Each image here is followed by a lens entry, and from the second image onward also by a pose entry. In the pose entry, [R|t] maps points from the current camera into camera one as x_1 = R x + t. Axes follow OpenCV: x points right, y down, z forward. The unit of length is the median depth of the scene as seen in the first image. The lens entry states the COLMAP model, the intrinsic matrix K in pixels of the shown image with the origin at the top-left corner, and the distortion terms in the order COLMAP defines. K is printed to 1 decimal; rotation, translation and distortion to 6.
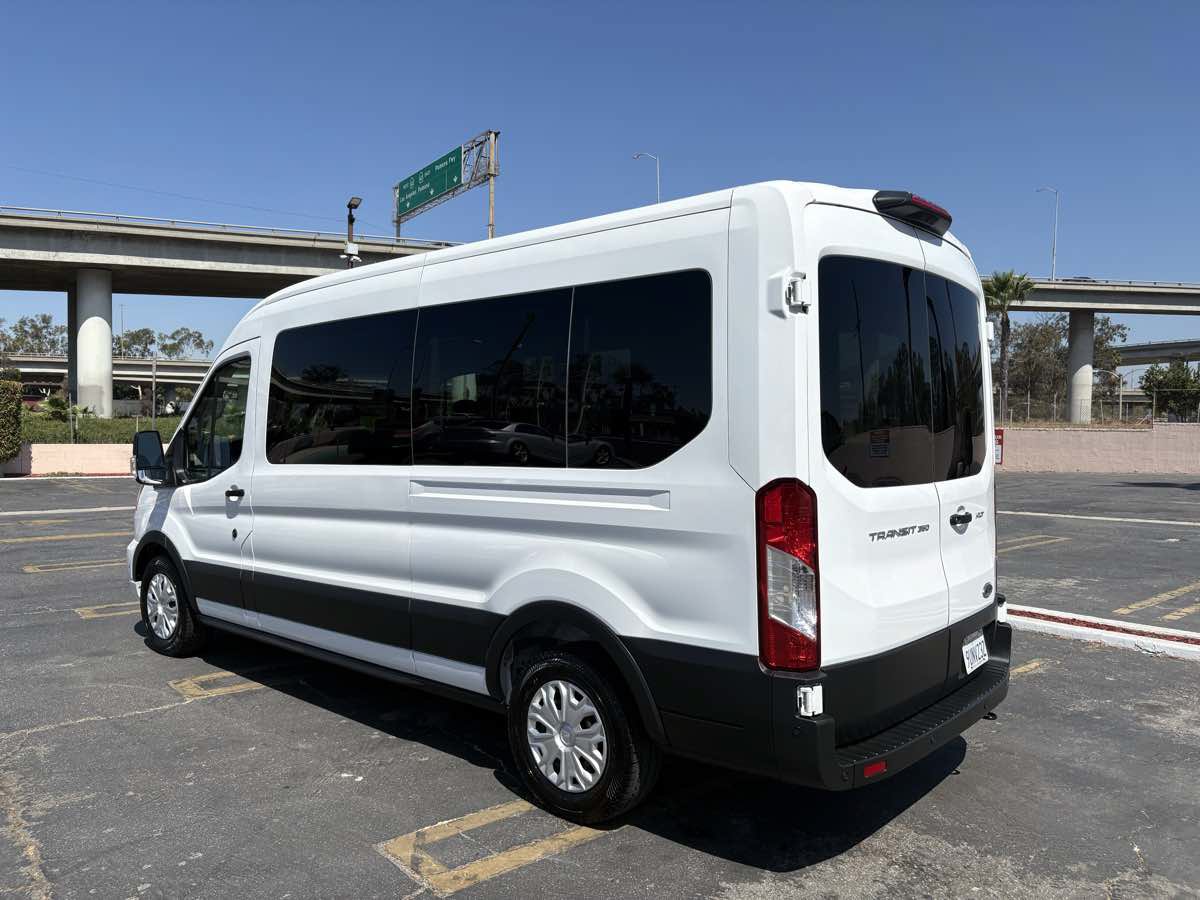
lens RADIAL K [[905.4, 0, 594.0], [0, 905.4, 461.5], [0, 0, 1]] dist [0.034819, -0.035407]
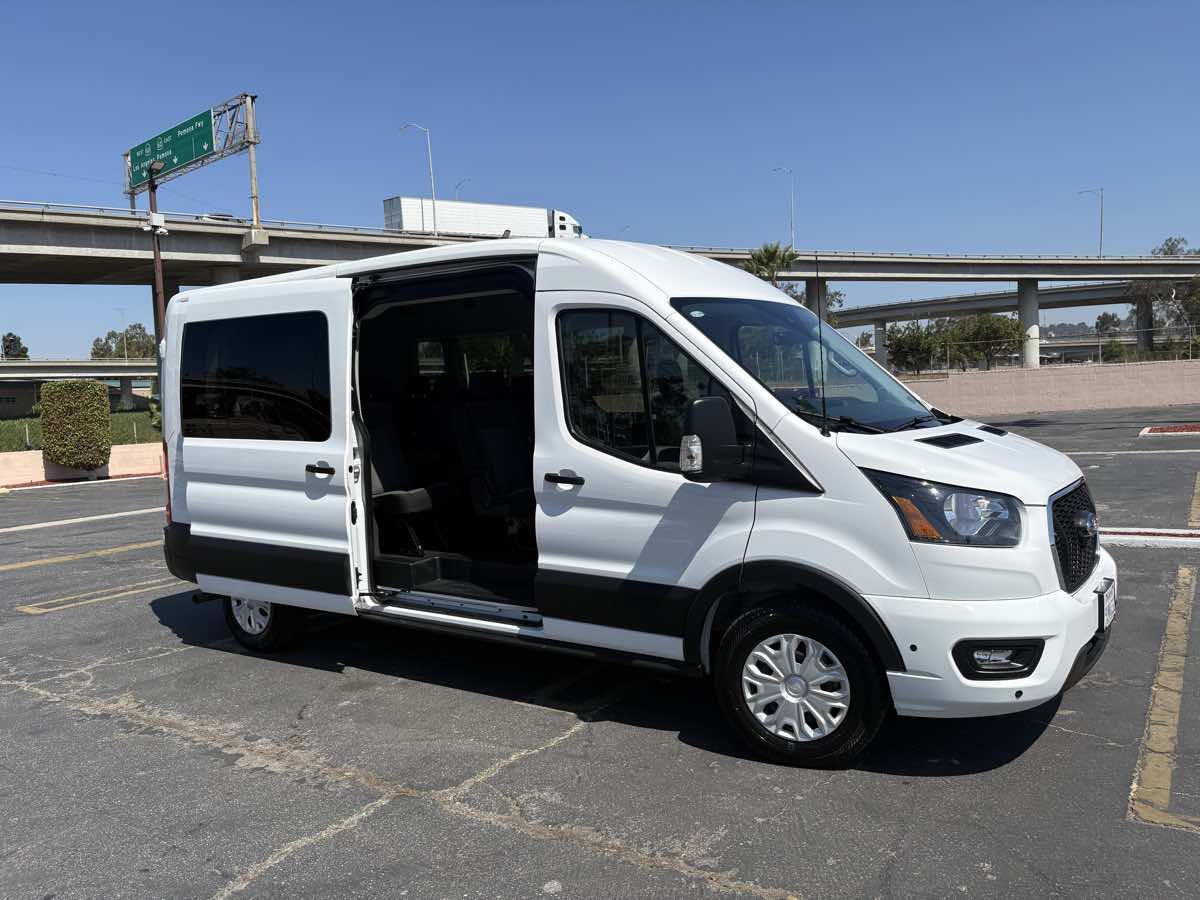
lens RADIAL K [[905.4, 0, 604.9], [0, 905.4, 454.3], [0, 0, 1]] dist [0.034819, -0.035407]
pose [[0.957064, -0.074613, 0.280111, -0.571176], [0.069941, 0.997195, 0.026654, -0.006917], [-0.281314, -0.005919, 0.959598, 0.147383]]
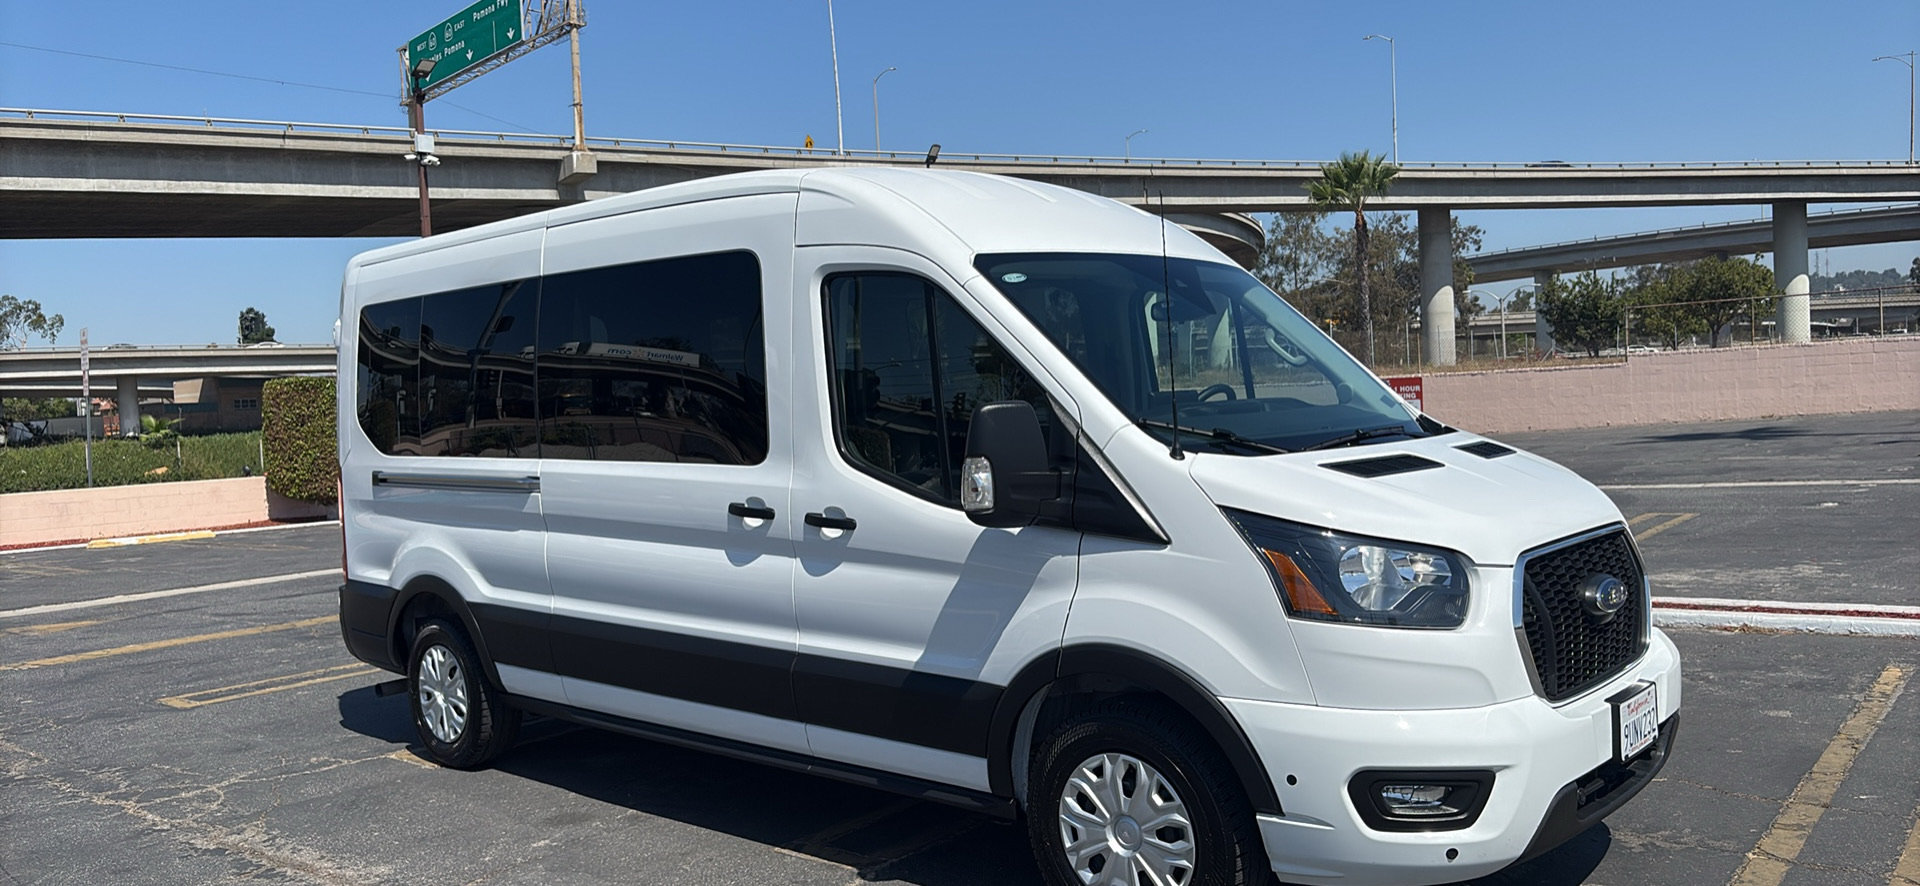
lens RADIAL K [[1385.7, 0, 961.3], [0, 1385.7, 465.3], [0, 0, 1]] dist [0.023895, -0.022666]
pose [[0.981546, -0.071460, 0.177372, -0.460730], [0.071347, 0.997427, 0.007021, -0.000891], [-0.177417, 0.005764, 0.984119, 0.093745]]
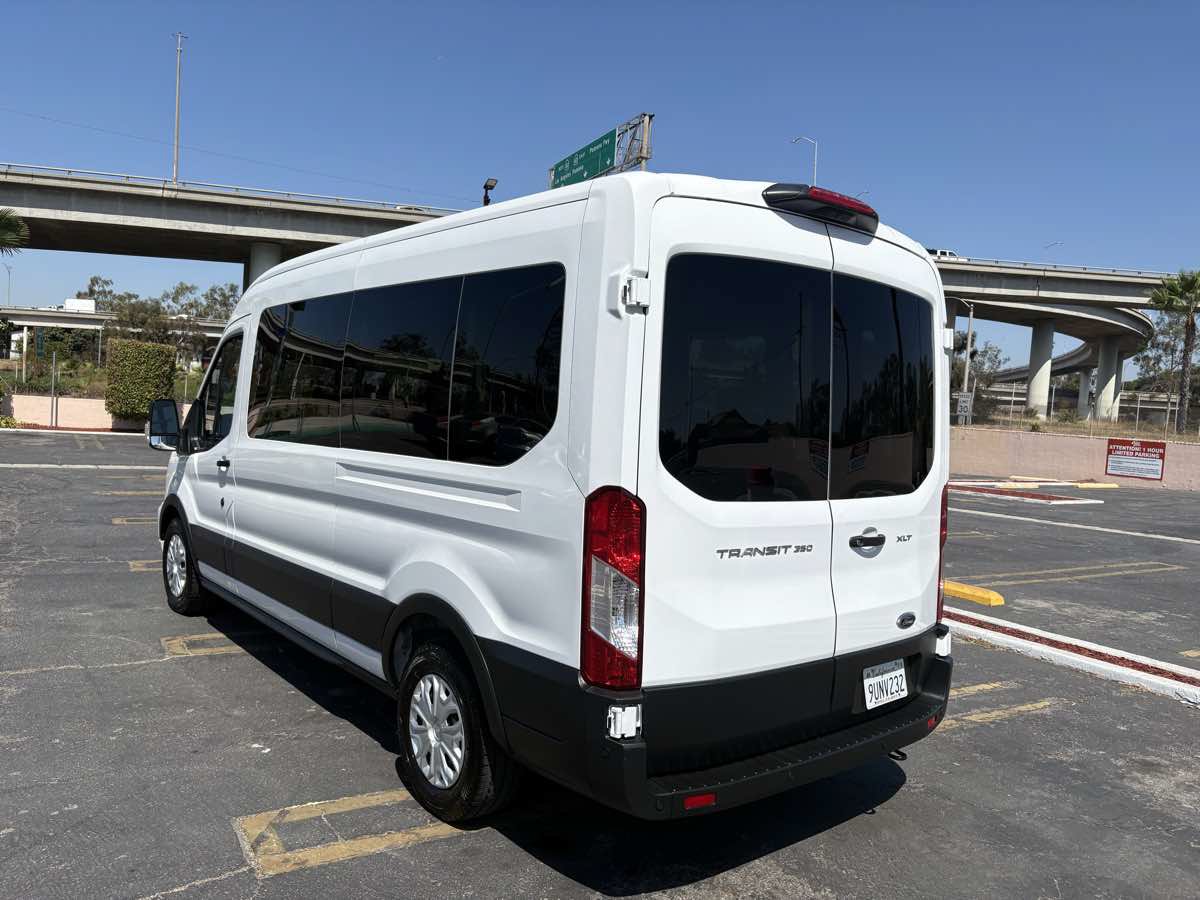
lens RADIAL K [[905.4, 0, 609.0], [0, 905.4, 461.2], [0, 0, 1]] dist [0.034819, -0.035407]
pose [[0.987347, 0.061197, -0.146292, 0.179353], [-0.058788, 0.998055, 0.020738, -0.014396], [0.147276, -0.011876, 0.989024, 0.032714]]
